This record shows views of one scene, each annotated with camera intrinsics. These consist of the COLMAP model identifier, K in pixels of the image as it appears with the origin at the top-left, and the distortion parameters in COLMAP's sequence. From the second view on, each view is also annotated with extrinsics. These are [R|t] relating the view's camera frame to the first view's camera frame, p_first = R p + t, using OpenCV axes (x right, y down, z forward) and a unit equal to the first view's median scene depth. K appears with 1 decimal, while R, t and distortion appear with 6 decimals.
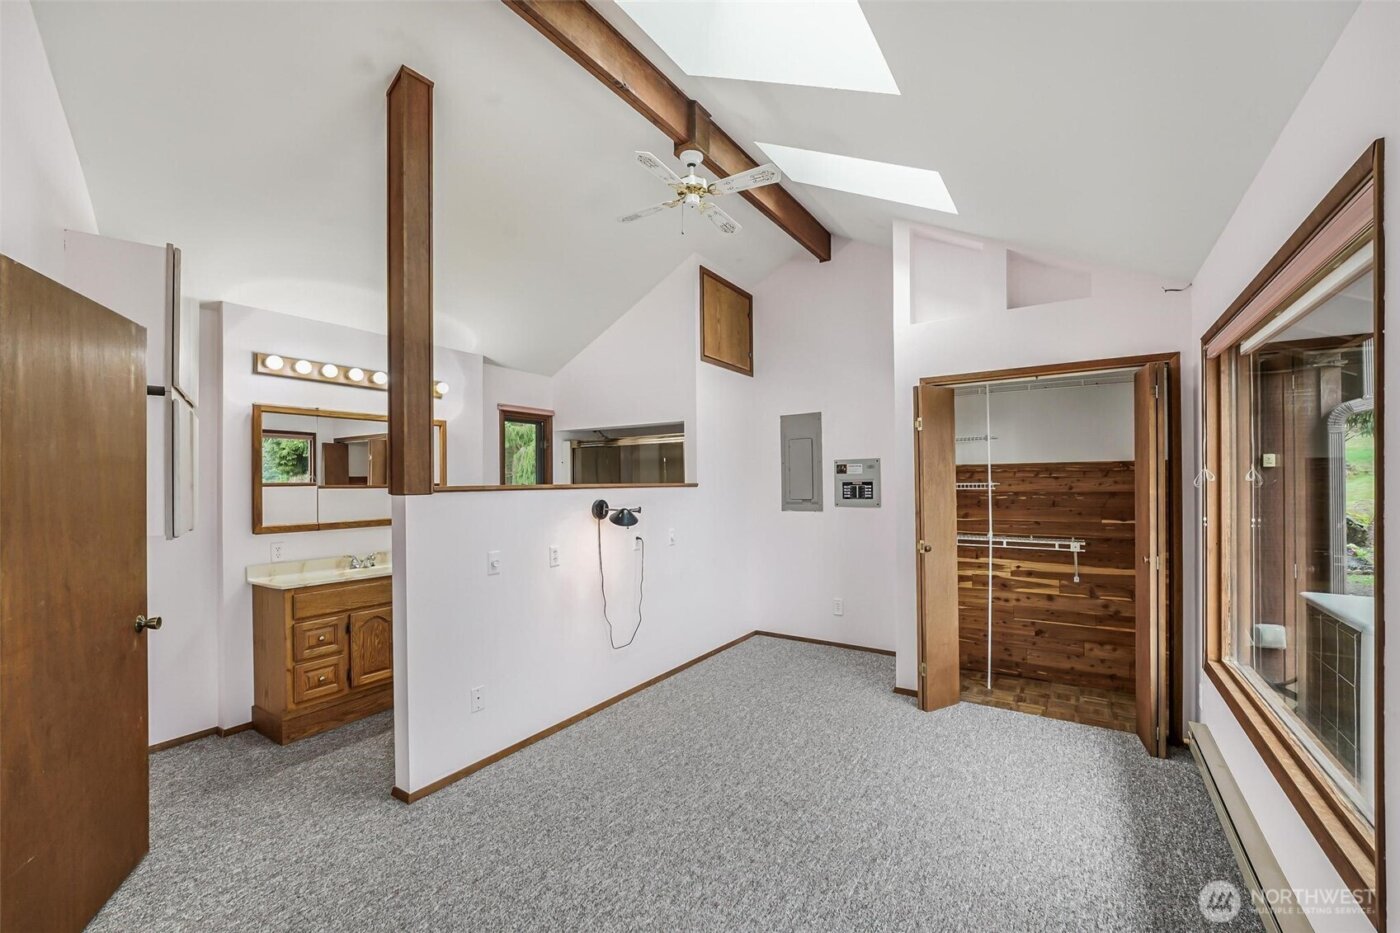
lens RADIAL K [[565.5, 0, 711.6], [0, 565.5, 480.3], [0, 0, 1]] dist [-0.010678, 0.001384]
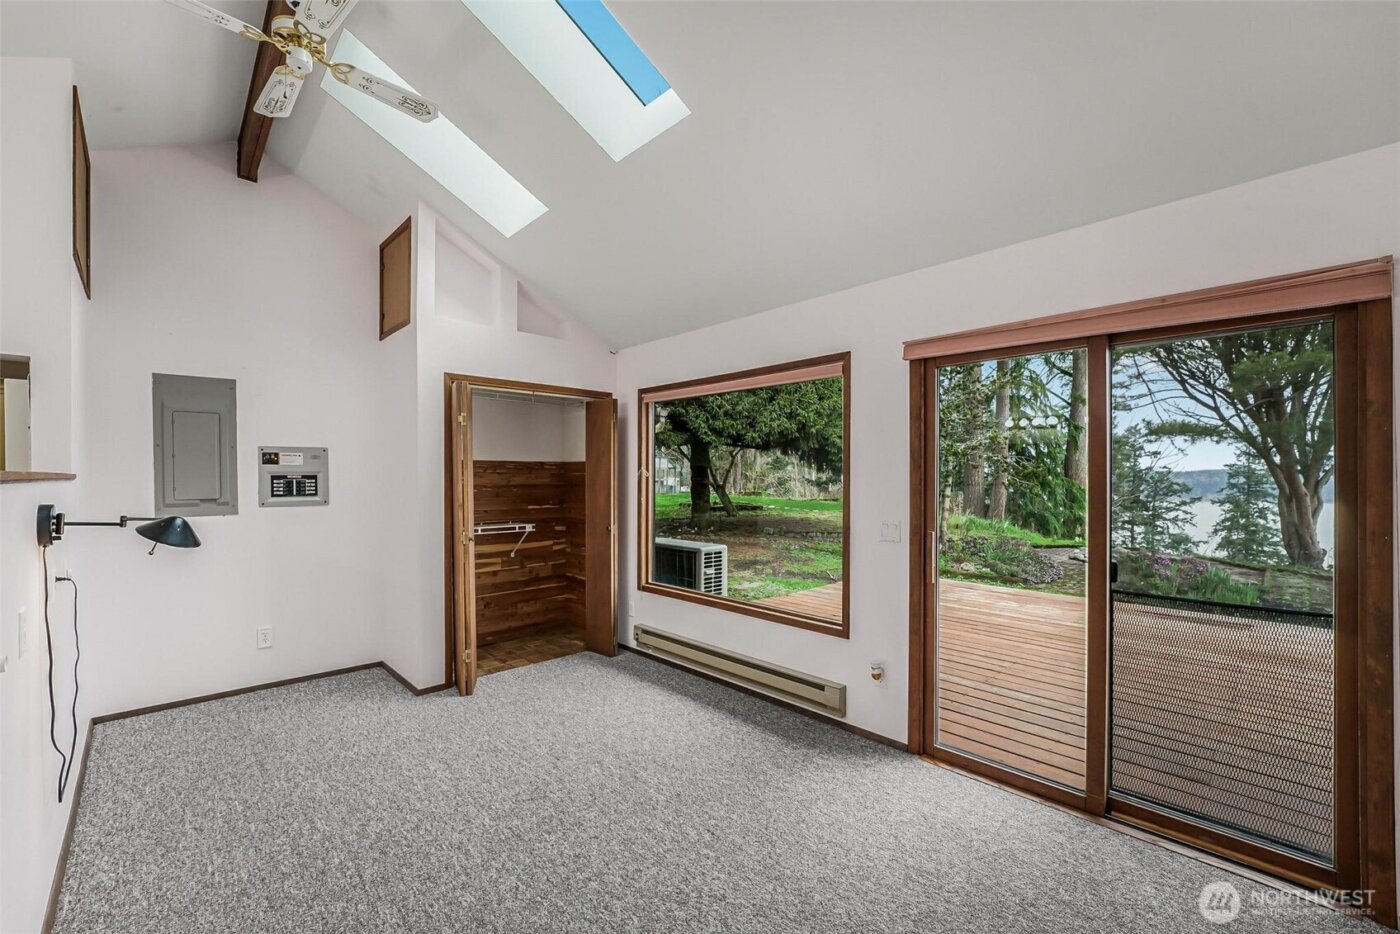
lens RADIAL K [[565.5, 0, 700.6], [0, 565.5, 479.5], [0, 0, 1]] dist [-0.010678, 0.001384]
pose [[0.226844, 0.003683, 0.973924, -0.486143], [-0.006788, 0.999975, -0.002201, 0.008759], [-0.973908, -0.006111, 0.226863, 0.313151]]
